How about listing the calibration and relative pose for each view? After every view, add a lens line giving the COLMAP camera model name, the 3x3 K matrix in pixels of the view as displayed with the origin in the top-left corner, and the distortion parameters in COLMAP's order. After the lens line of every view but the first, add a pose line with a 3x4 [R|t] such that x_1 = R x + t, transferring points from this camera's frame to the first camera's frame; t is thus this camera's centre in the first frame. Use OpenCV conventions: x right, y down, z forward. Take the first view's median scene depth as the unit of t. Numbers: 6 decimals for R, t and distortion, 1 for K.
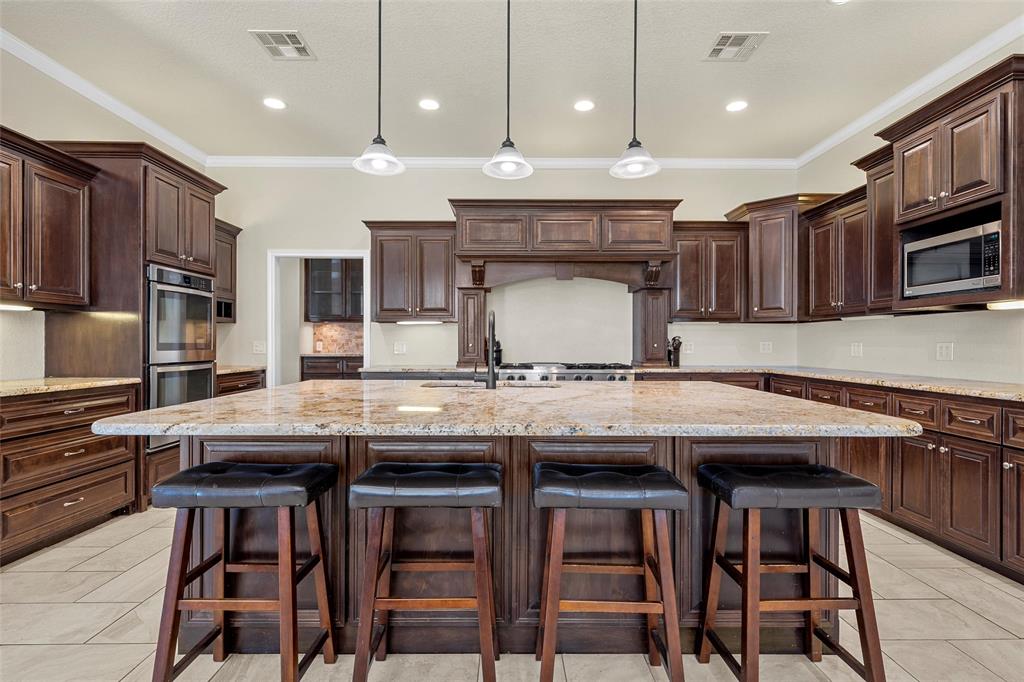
lens RADIAL K [[481.2, 0, 511.8], [0, 481.2, 343.0], [0, 0, 1]] dist [-0.002245, -0.001135]
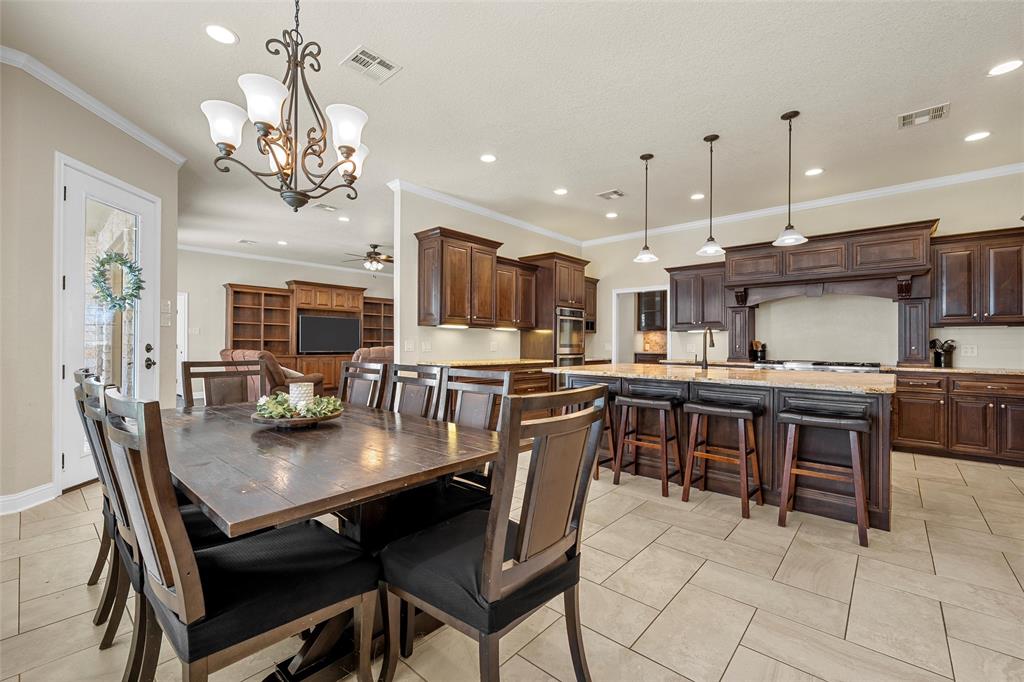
lens RADIAL K [[415.4, 0, 514.9], [0, 415.4, 342.0], [0, 0, 1]] dist [0.012225, -0.000608]
pose [[0.735254, 0.000639, -0.677791, 0.274896], [-0.005246, 0.999975, -0.004748, 0.000380], [0.677771, 0.007046, 0.735239, -0.369097]]
